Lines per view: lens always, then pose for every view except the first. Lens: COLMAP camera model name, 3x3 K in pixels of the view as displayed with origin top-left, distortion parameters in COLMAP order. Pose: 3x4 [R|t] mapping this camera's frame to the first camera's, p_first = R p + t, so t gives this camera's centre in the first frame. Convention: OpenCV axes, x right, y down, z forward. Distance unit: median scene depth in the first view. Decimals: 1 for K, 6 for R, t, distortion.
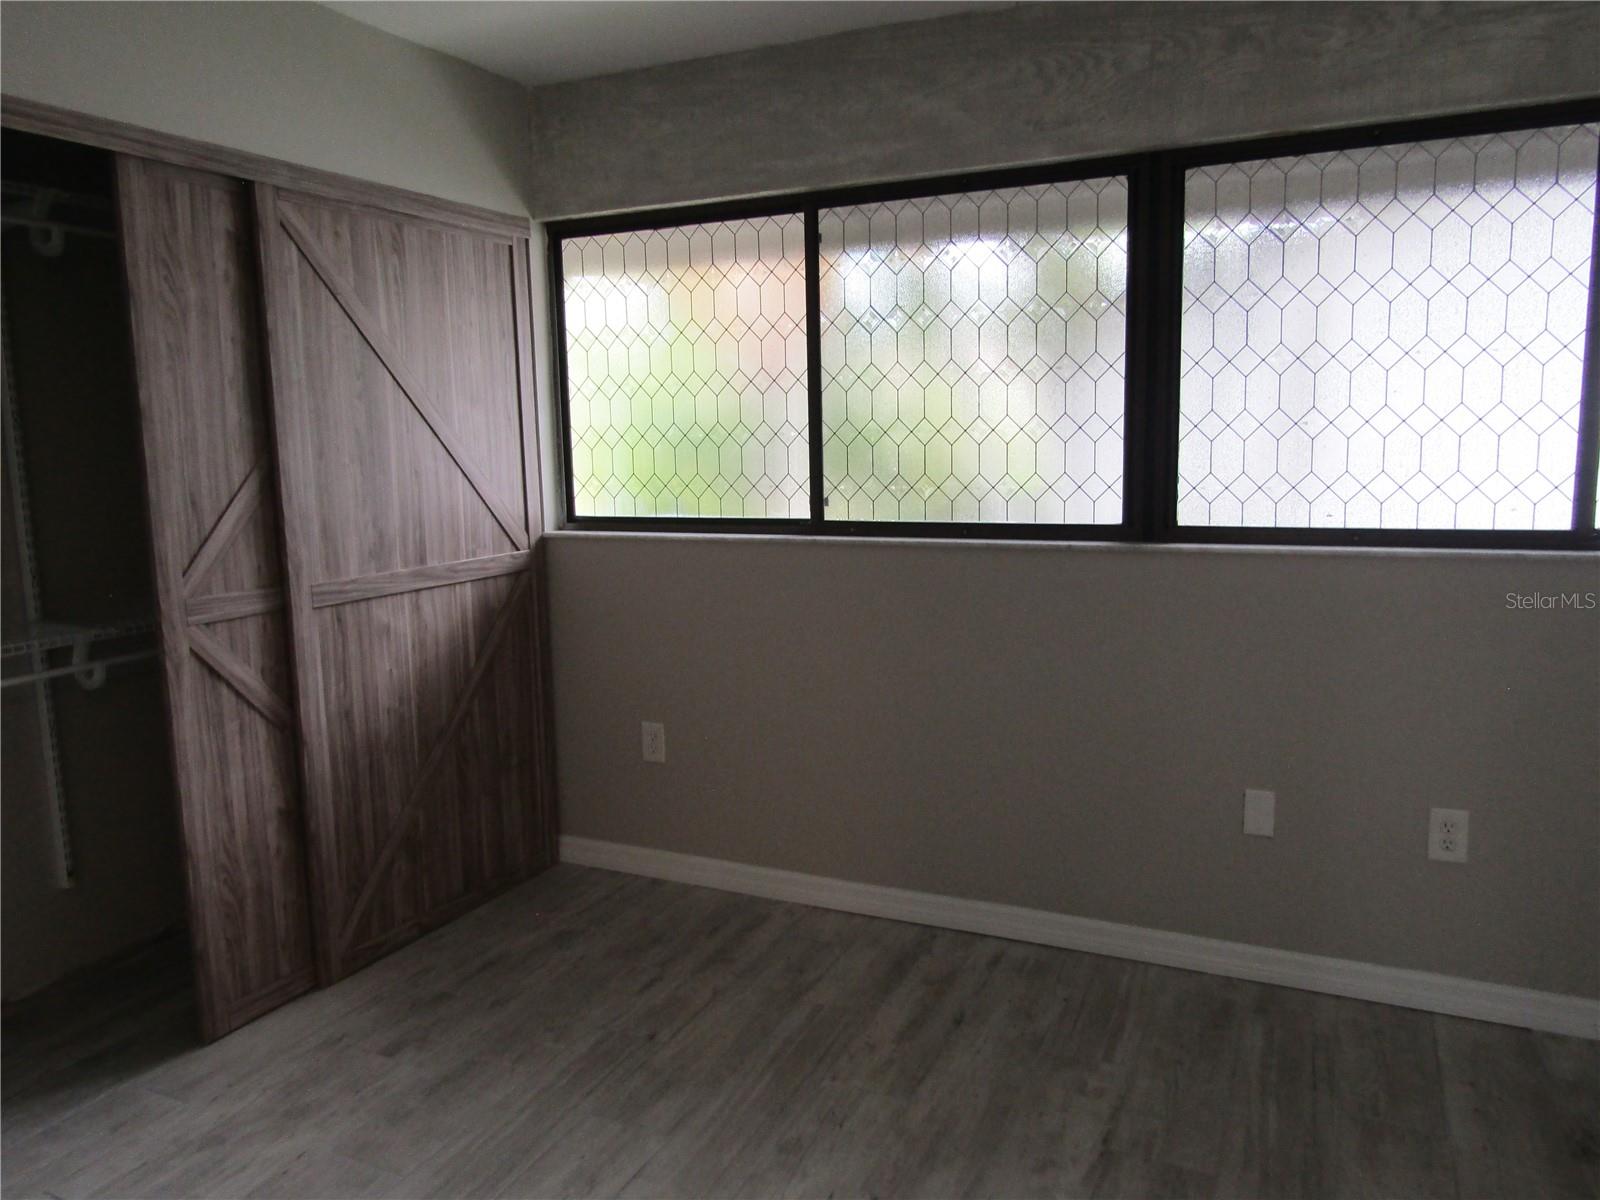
lens RADIAL K [[1143.3, 0, 793.2], [0, 1143.3, 596.4], [0, 0, 1]] dist [-0.008906, 0.002313]
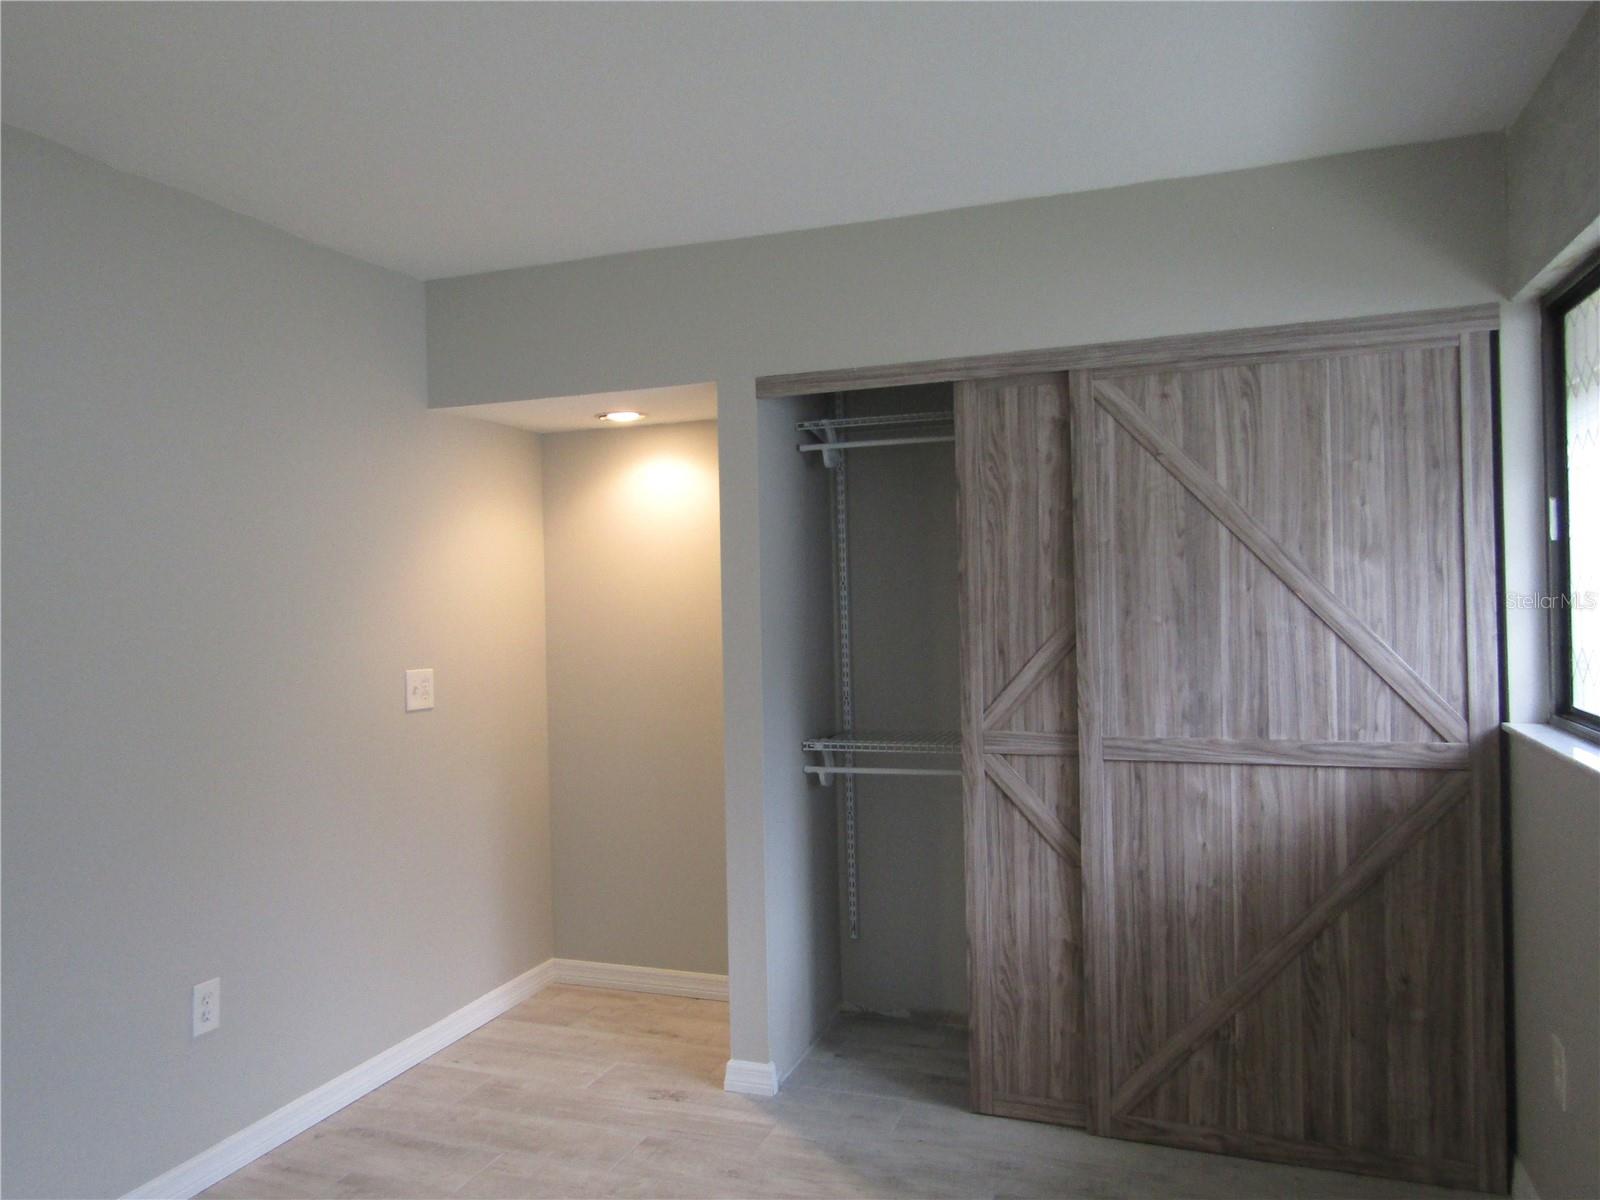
lens RADIAL K [[1137.0, 0, 800.0], [0, 1137.0, 600.0], [0, 0, 1]] dist [0.001574, 0.000551]
pose [[0.094708, 0.022738, -0.995245, 0.564645], [-0.117735, 0.992979, 0.011483, -0.110567], [0.988519, 0.116088, 0.096720, 0.597293]]
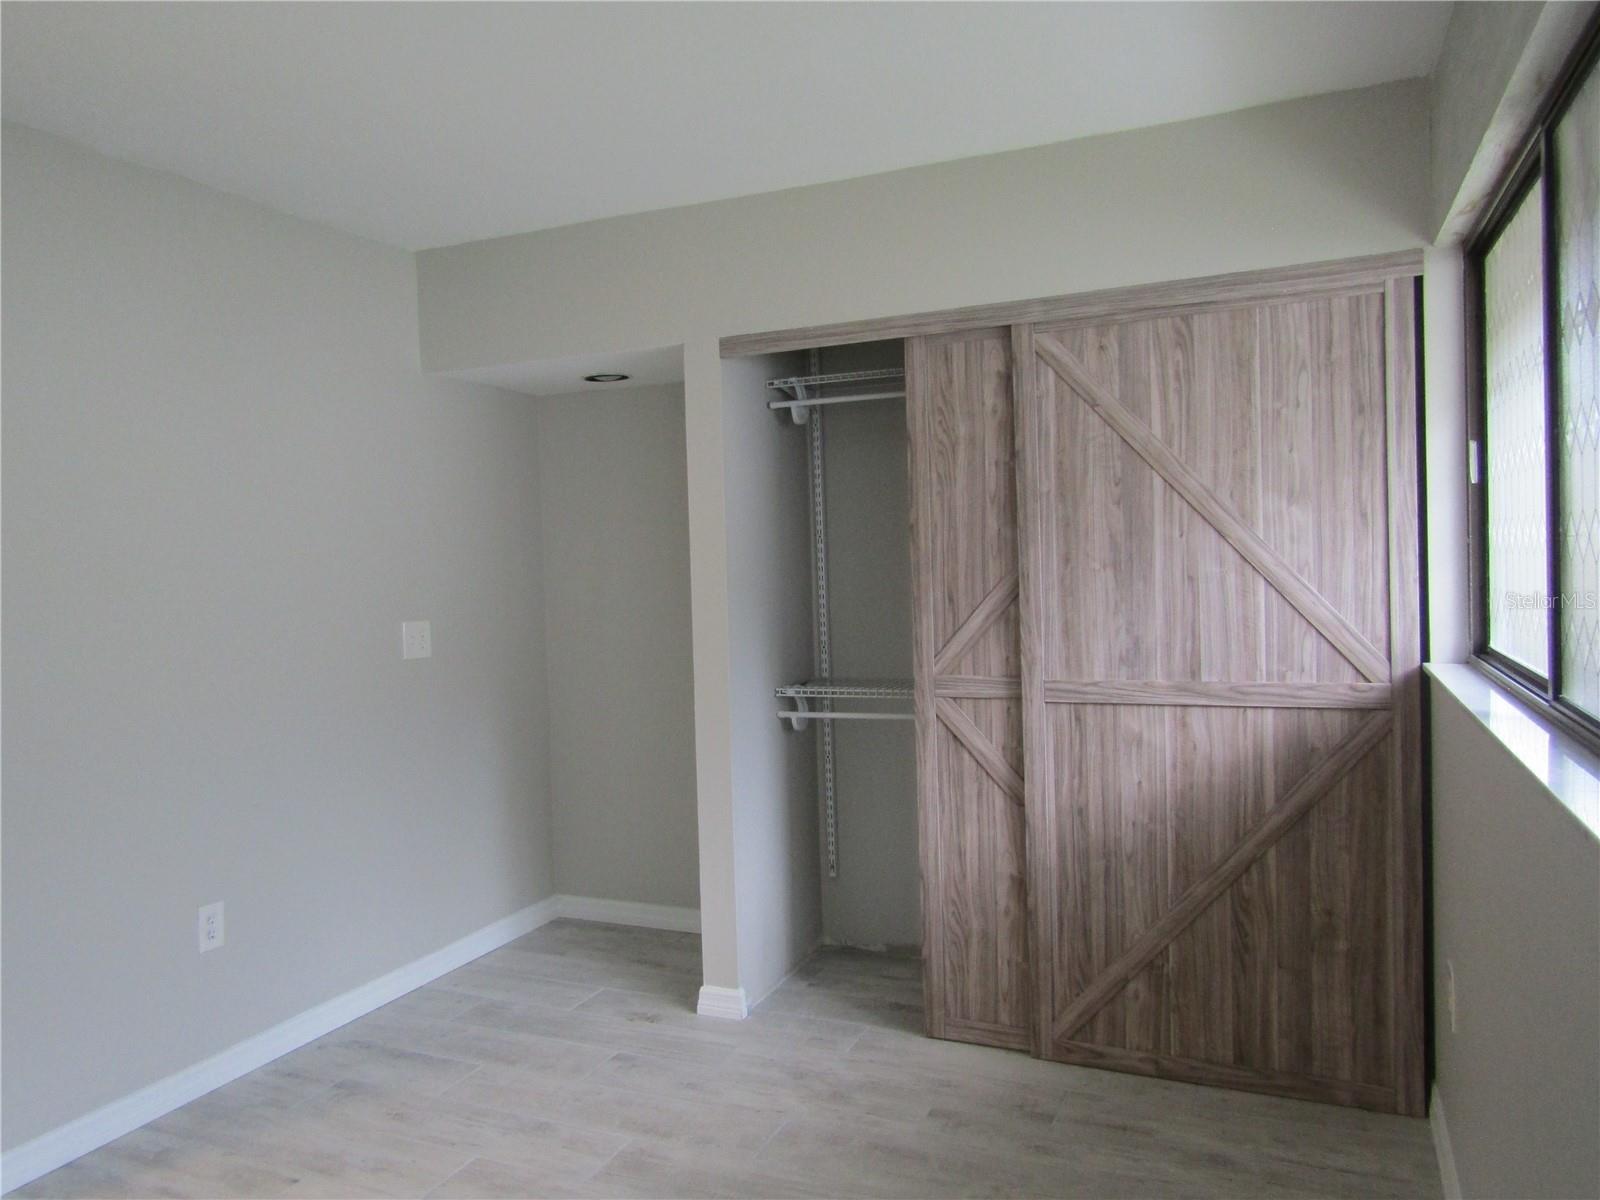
lens RADIAL K [[1137.0, 0, 800.0], [0, 1137.0, 600.0], [0, 0, 1]] dist [0.001574, 0.000551]
pose [[0.033260, 0.057042, -0.997818, 0.621306], [-0.107557, 0.992776, 0.053168, -0.114620], [0.993642, 0.105554, 0.039155, 0.702423]]
